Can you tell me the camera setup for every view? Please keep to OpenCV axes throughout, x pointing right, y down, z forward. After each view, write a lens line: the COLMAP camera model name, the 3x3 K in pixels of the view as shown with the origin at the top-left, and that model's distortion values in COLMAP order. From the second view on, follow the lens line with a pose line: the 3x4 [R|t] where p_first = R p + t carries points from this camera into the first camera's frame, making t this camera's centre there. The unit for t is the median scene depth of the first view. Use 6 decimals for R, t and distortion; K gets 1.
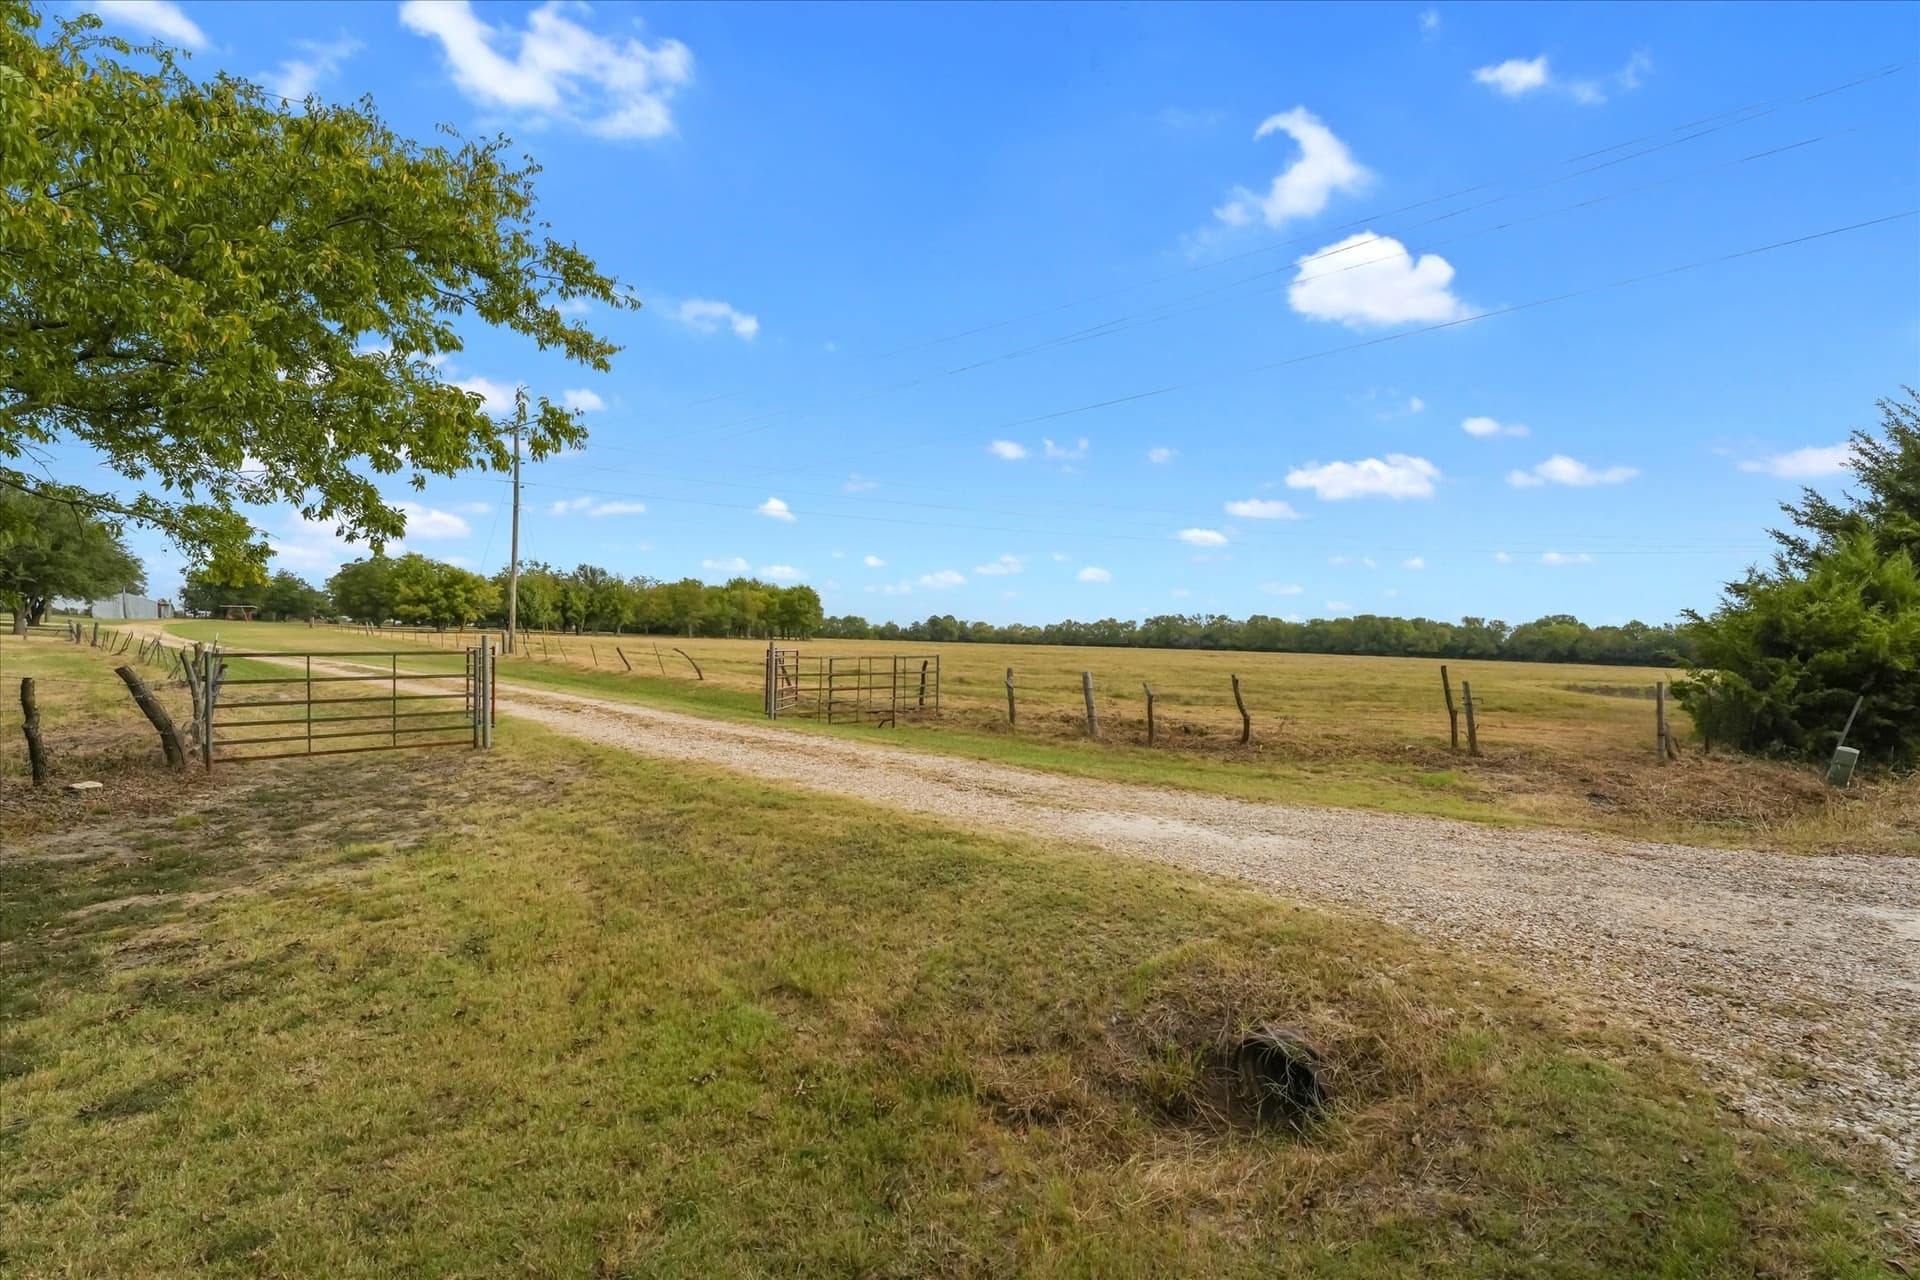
lens RADIAL K [[891.0, 0, 920.3], [0, 891.0, 665.9], [0, 0, 1]] dist [0.023839, -0.007243]
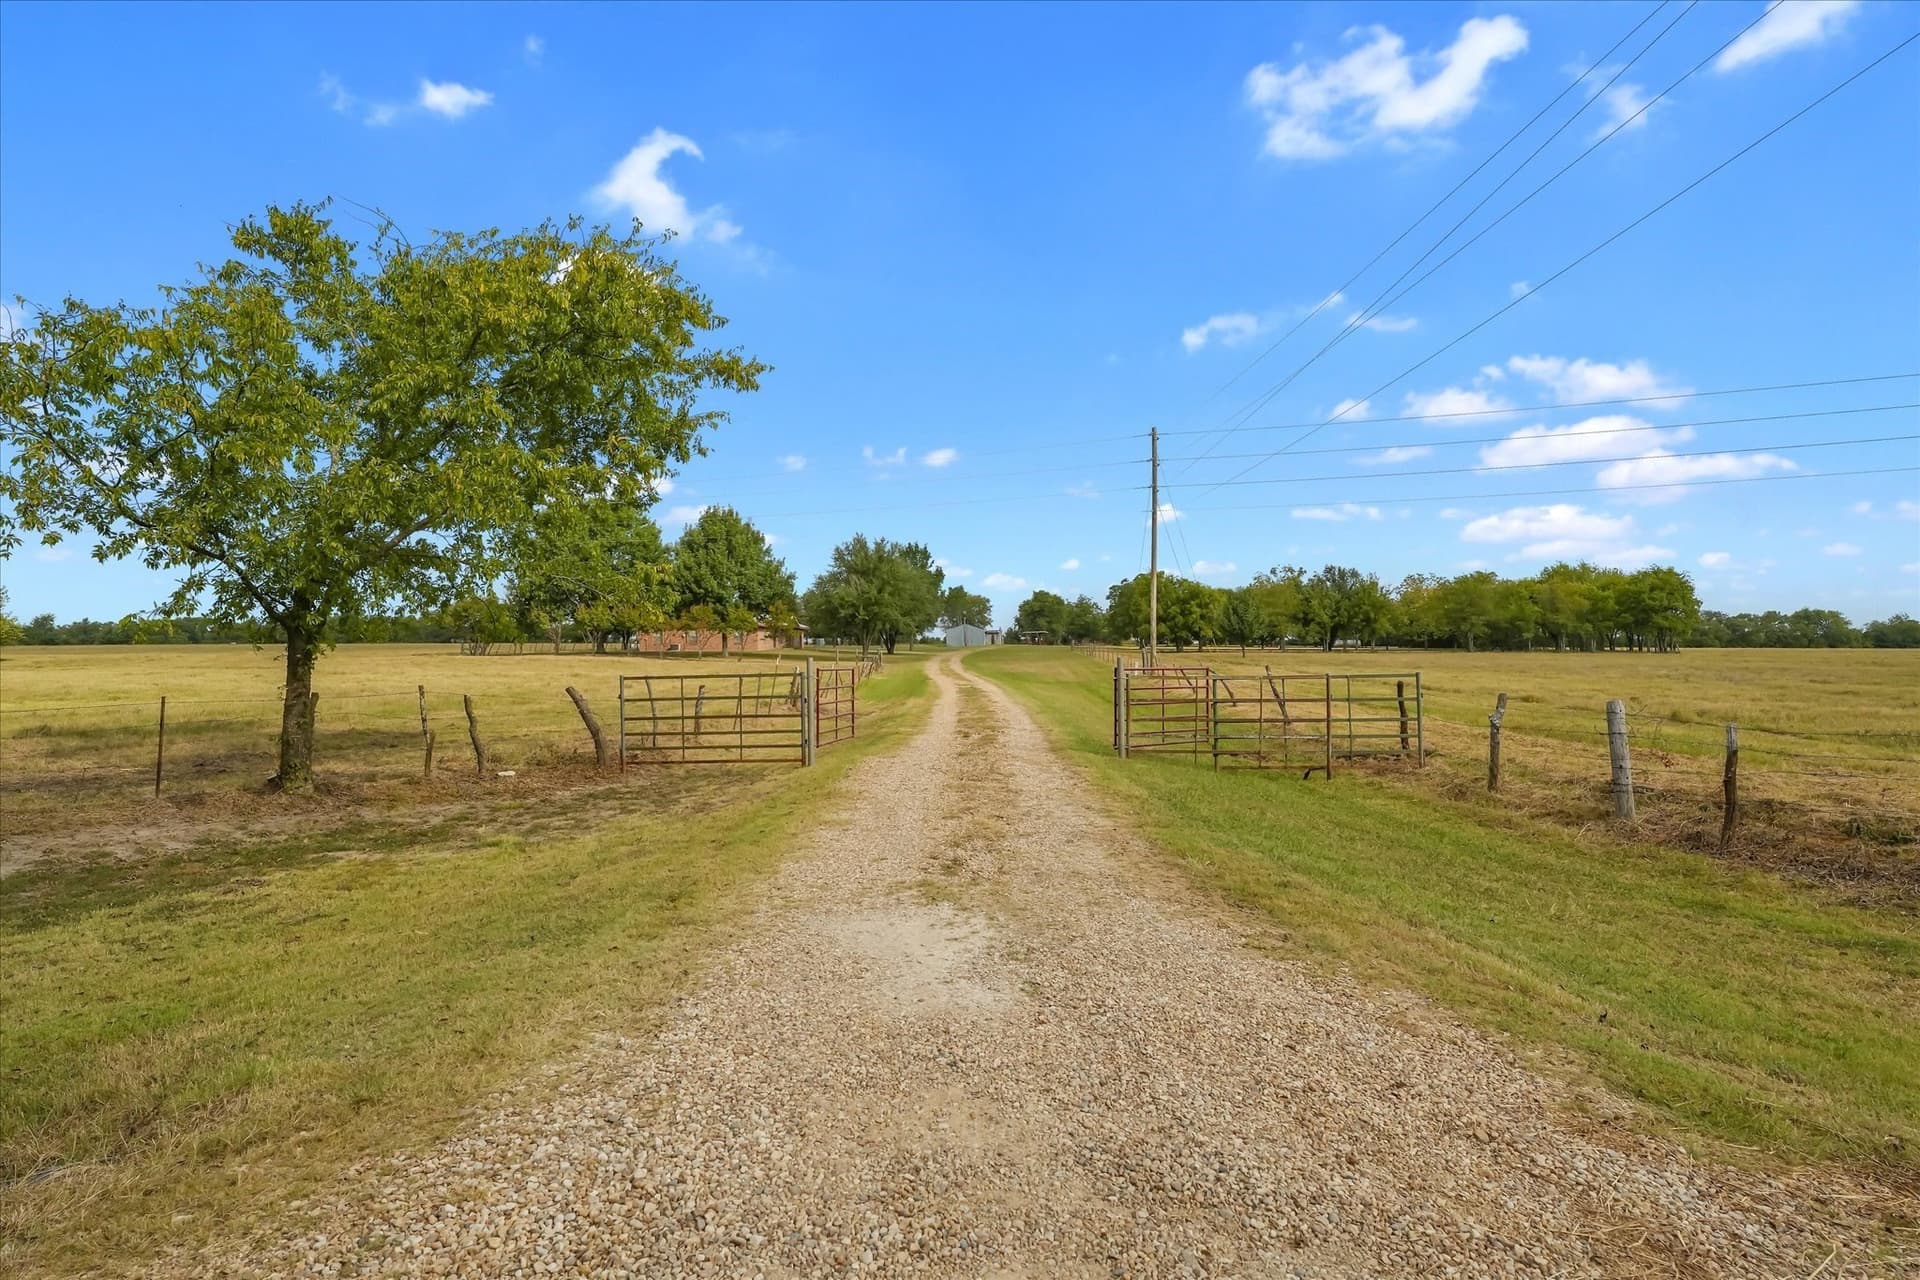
lens RADIAL K [[1051.7, 0, 882.2], [0, 1051.7, 642.2], [0, 0, 1]] dist [-0.001810, -0.000006]
pose [[0.626225, -0.030080, -0.779062, 0.451605], [-0.004613, 0.999095, -0.042284, -0.000456], [0.779629, 0.030073, 0.625519, 0.272026]]
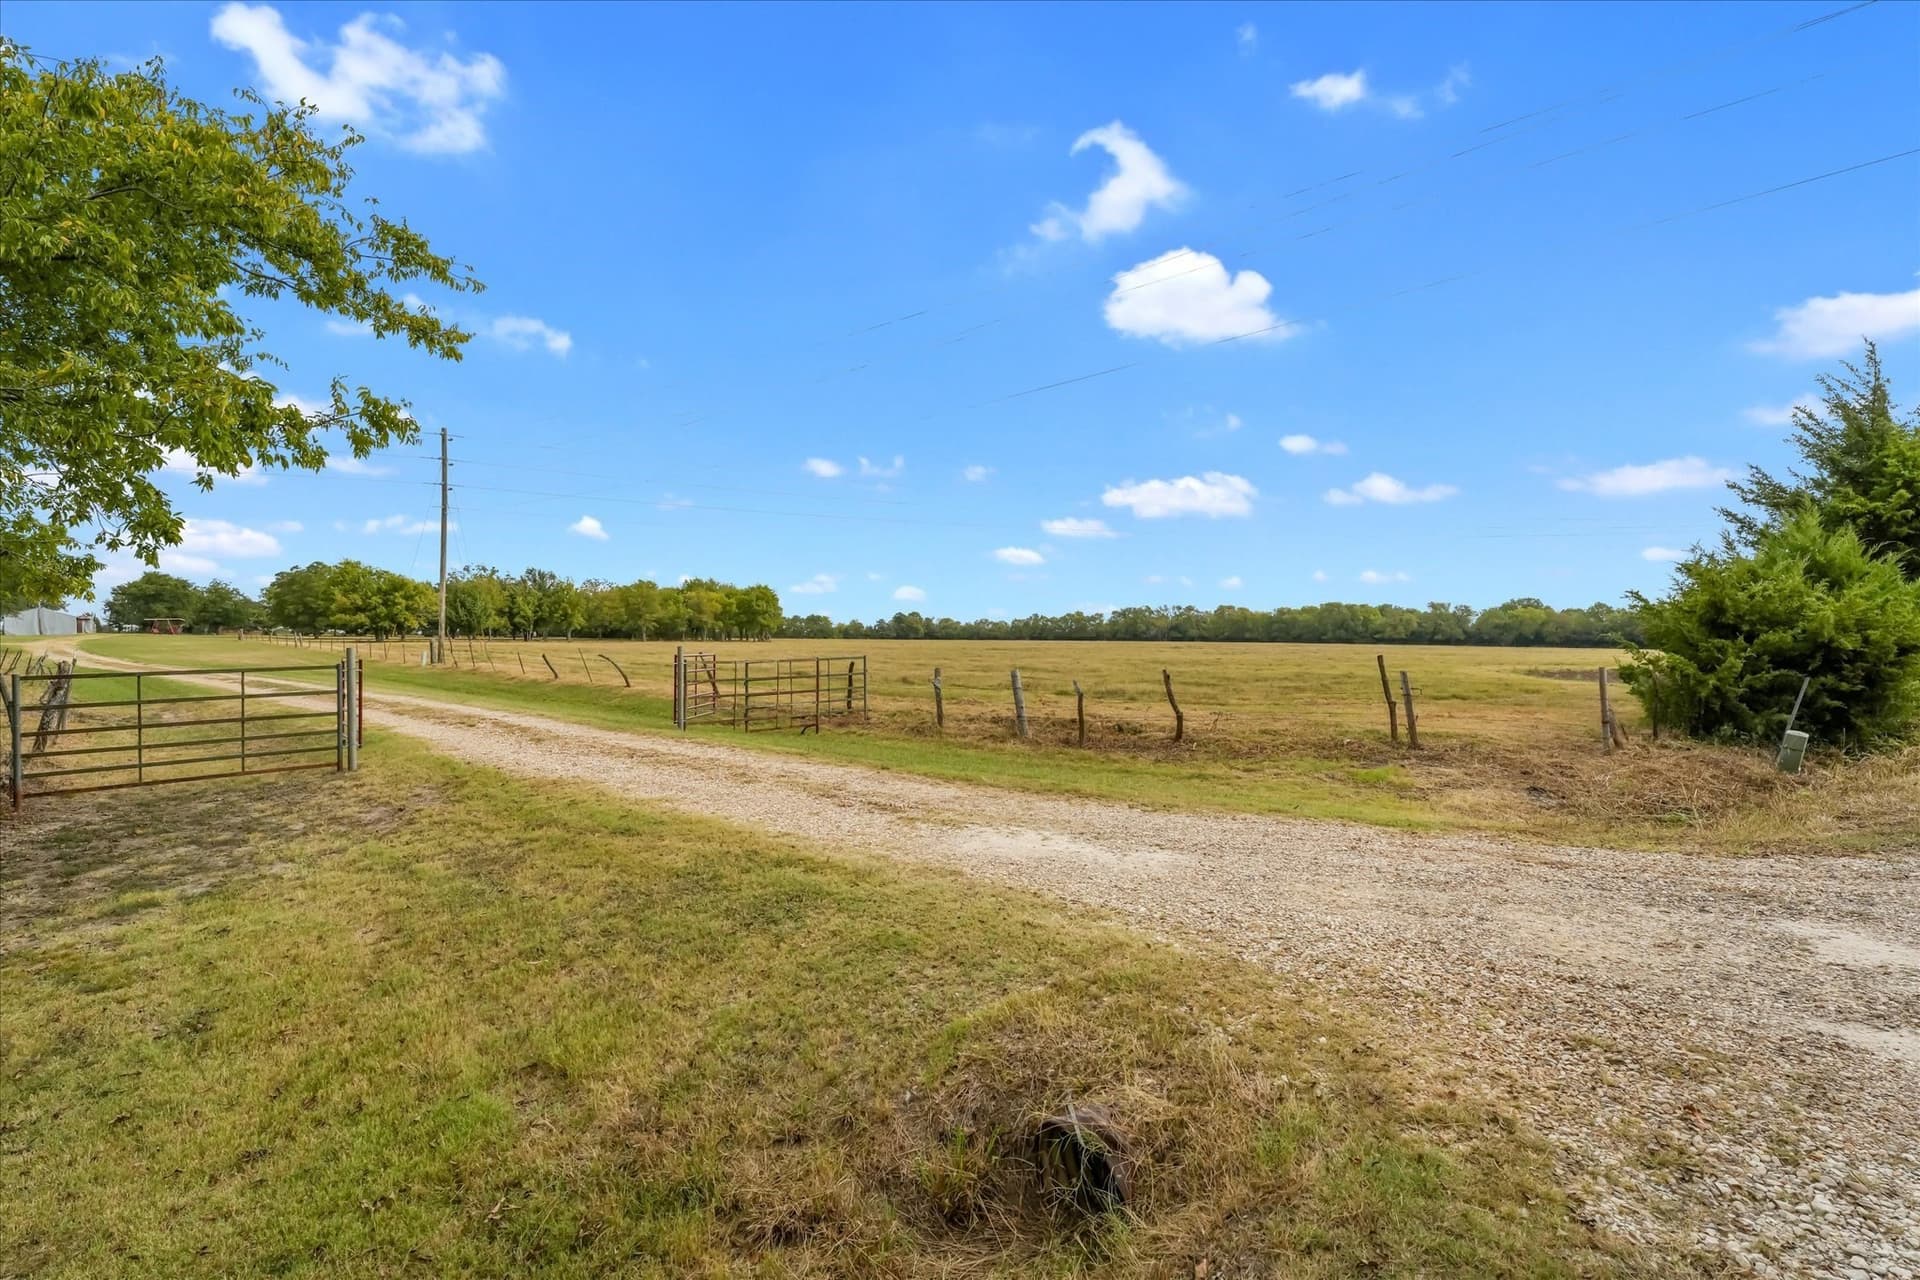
lens RADIAL K [[898.7, 0, 921.0], [0, 898.7, 637.5], [0, 0, 1]] dist [0.038782, -0.011479]
pose [[0.999384, -0.022974, 0.026545, 0.067349], [0.023712, 0.999331, -0.027853, -0.004153], [-0.025887, 0.028465, 0.999260, 0.040950]]
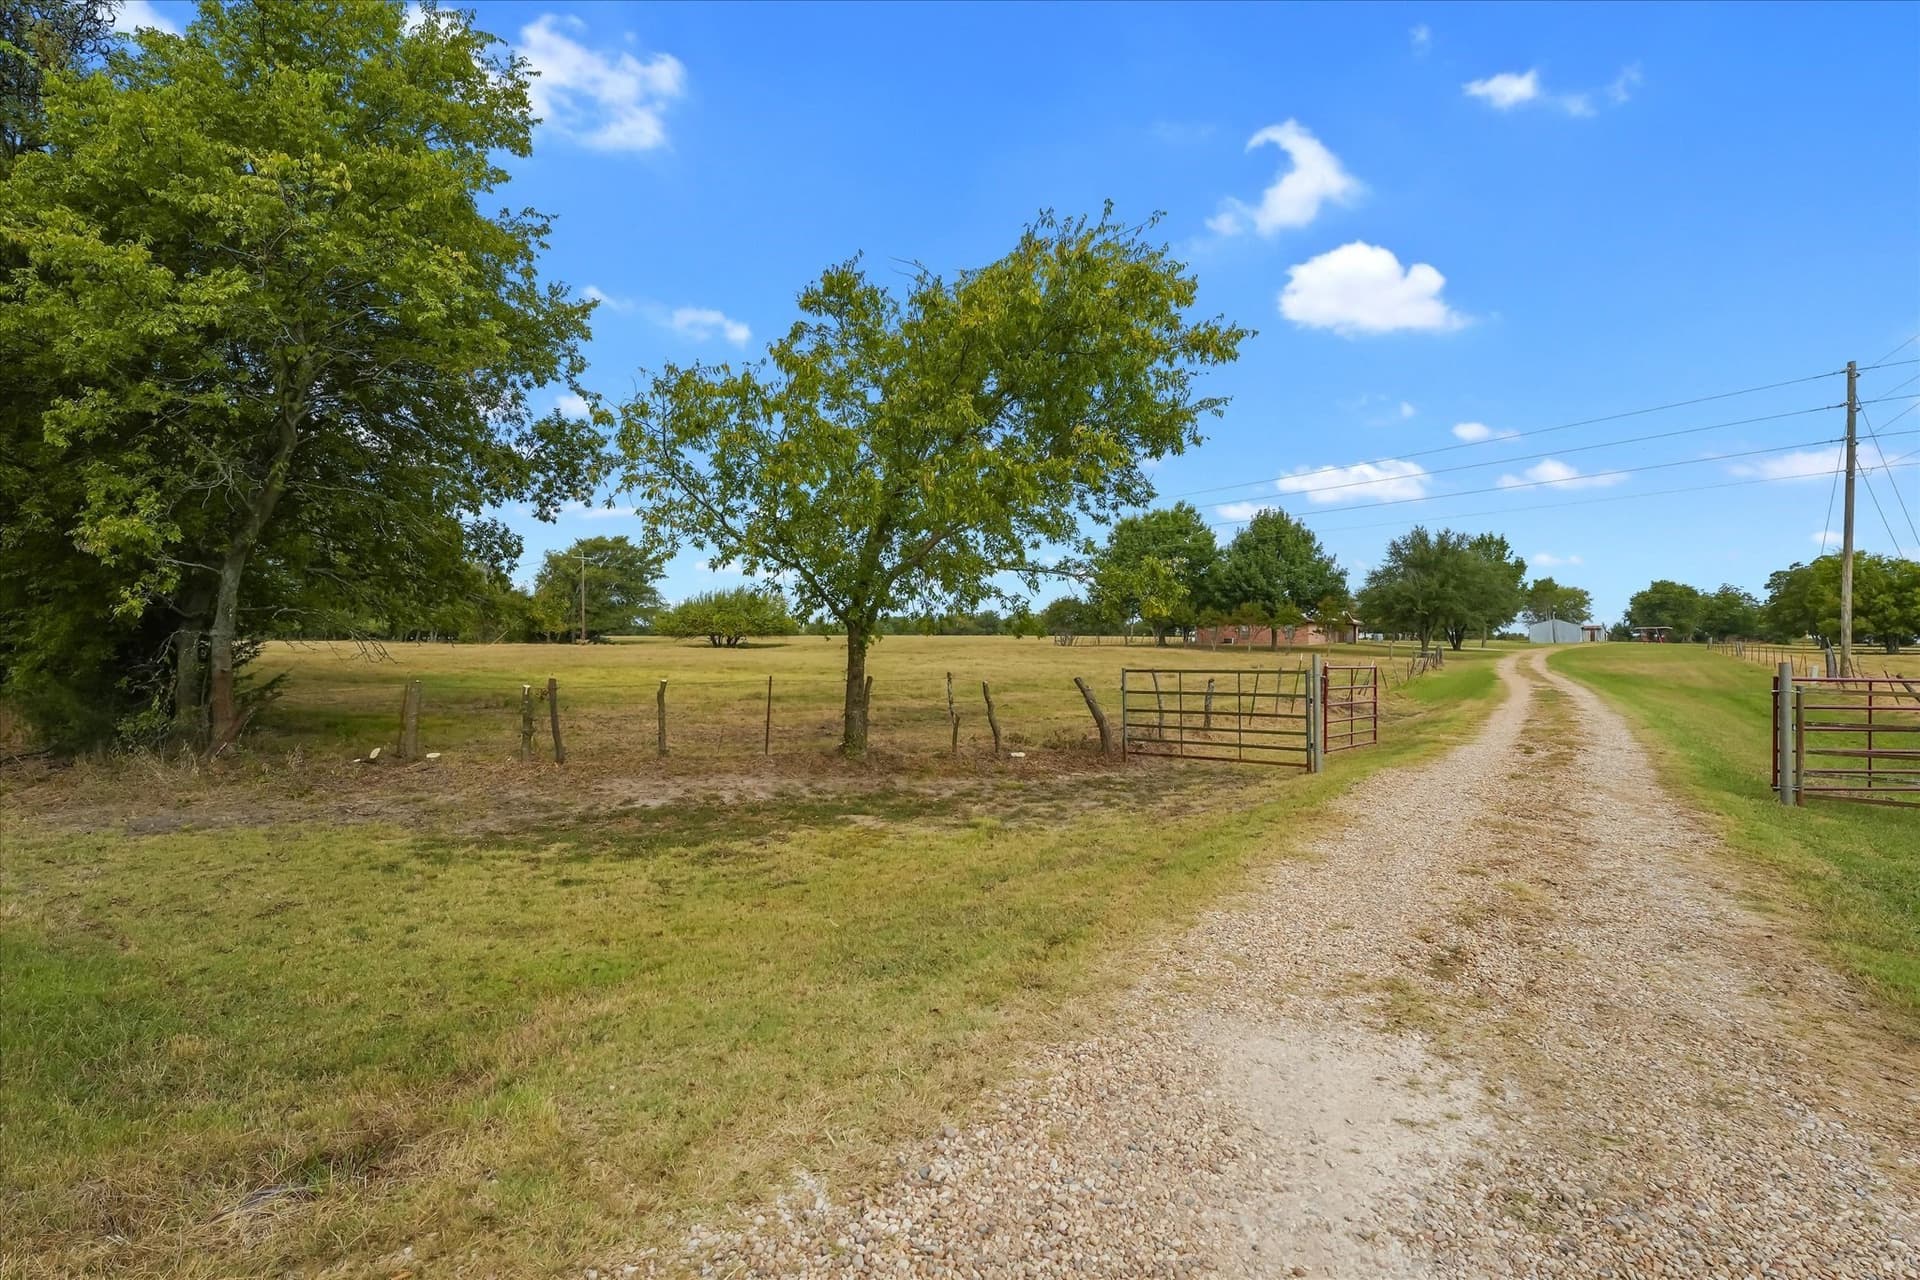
lens RADIAL K [[898.7, 0, 921.0], [0, 898.7, 637.5], [0, 0, 1]] dist [0.038782, -0.011479]
pose [[0.144251, -0.025065, -0.989224, 0.350608], [-0.032511, 0.999019, -0.030054, -0.008515], [0.989007, 0.036496, 0.143295, 0.401243]]
